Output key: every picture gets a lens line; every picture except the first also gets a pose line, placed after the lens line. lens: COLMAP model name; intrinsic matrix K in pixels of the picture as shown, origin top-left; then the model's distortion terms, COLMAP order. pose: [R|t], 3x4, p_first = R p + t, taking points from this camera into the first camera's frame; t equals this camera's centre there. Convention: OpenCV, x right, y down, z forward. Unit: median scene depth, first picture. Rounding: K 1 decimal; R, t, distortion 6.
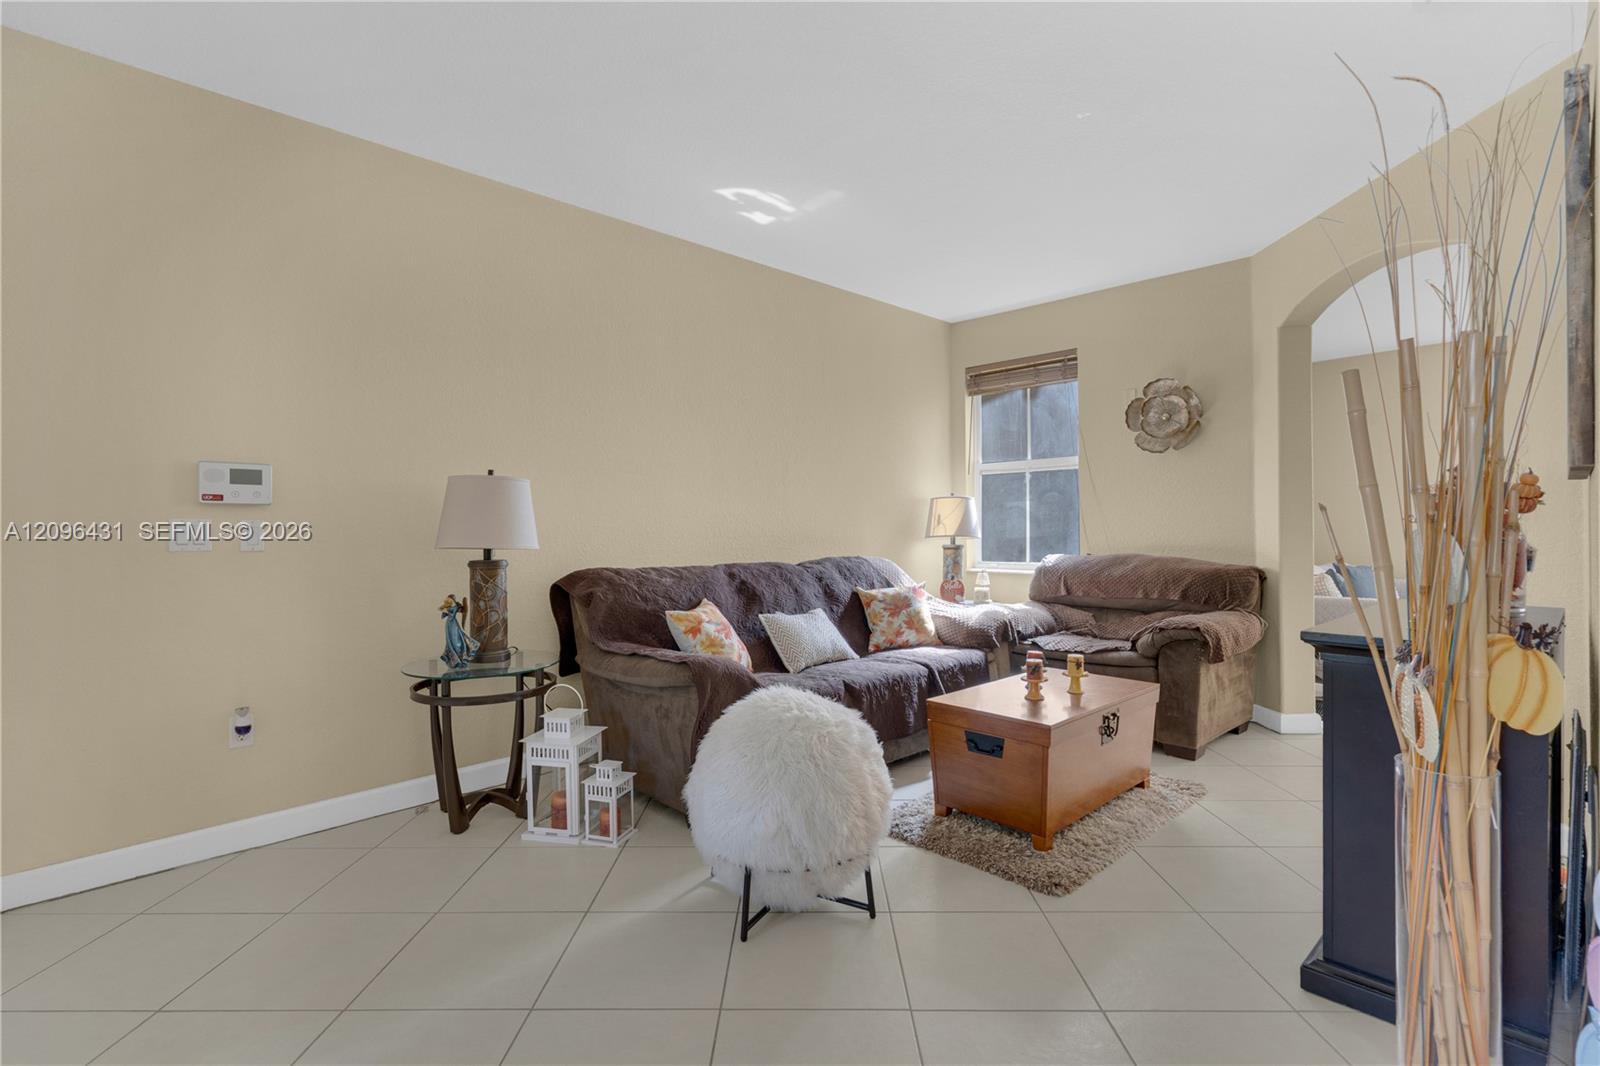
lens RADIAL K [[727.0, 0, 801.7], [0, 727.0, 536.4], [0, 0, 1]] dist [0.003458, 0.000109]
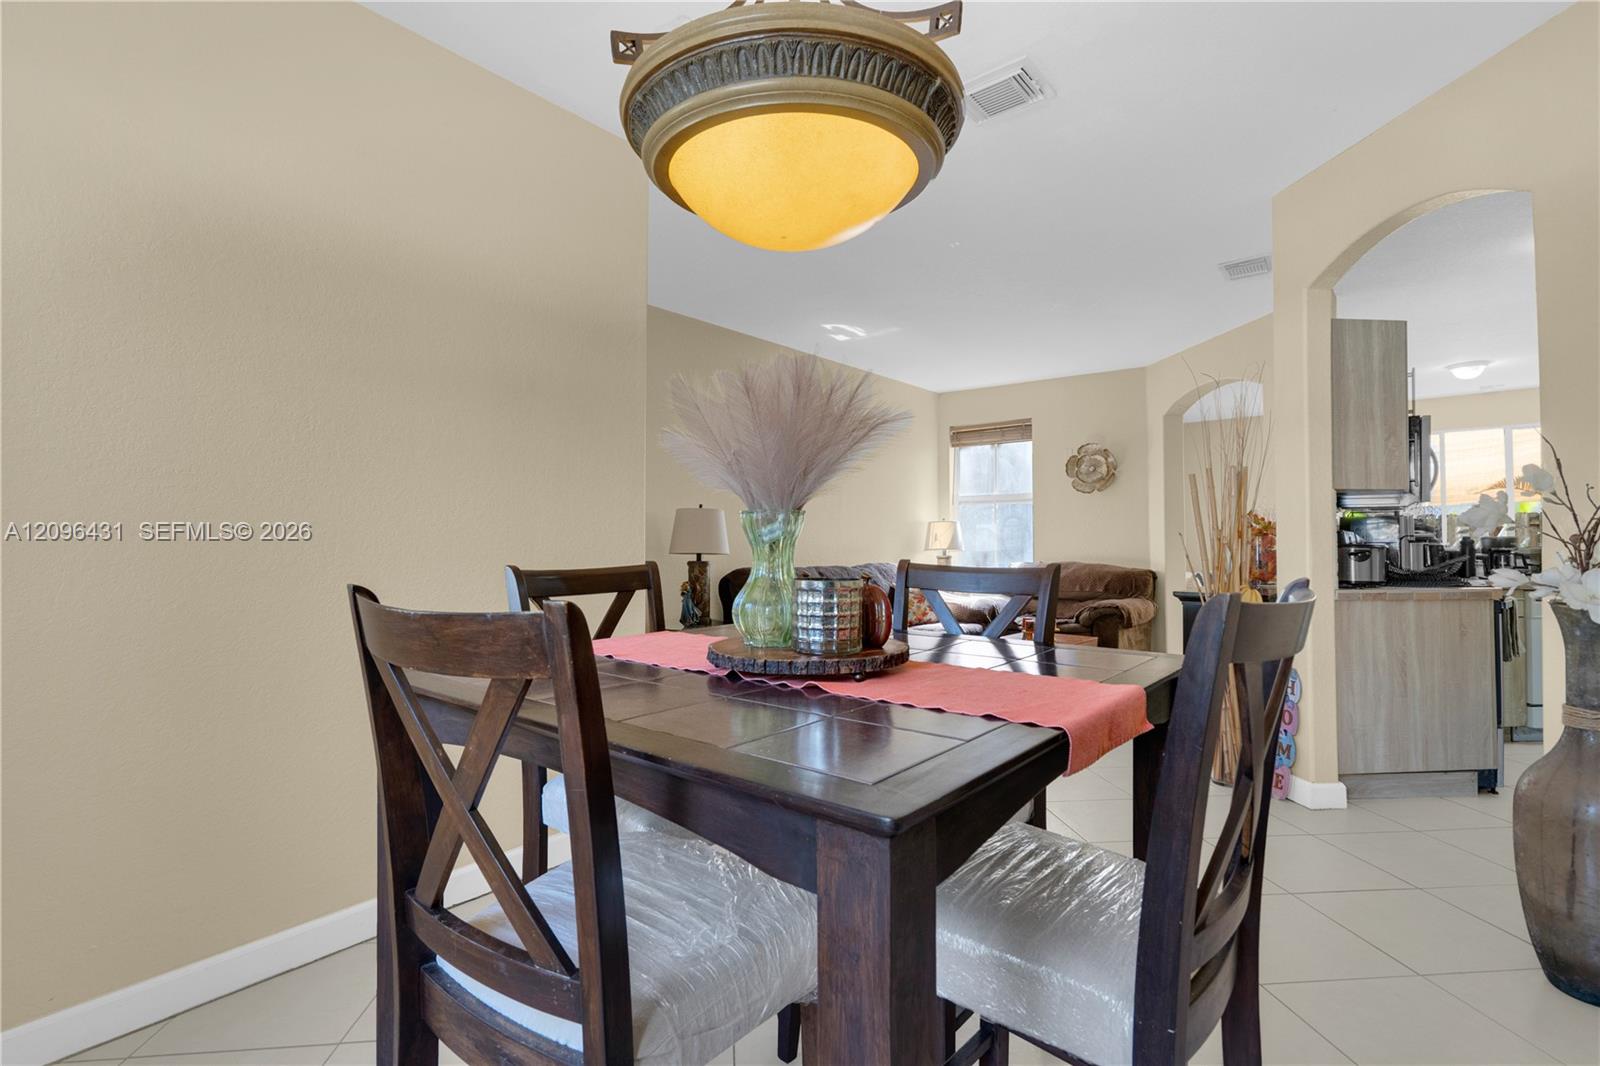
lens RADIAL K [[727.0, 0, 798.7], [0, 727.0, 533.3], [0, 0, 1]] dist [0.003458, 0.000109]
pose [[0.994107, 0.007852, 0.108115, -0.281526], [-0.004915, 0.999612, -0.027410, 0.010655], [-0.108289, 0.026717, 0.993760, -0.447766]]
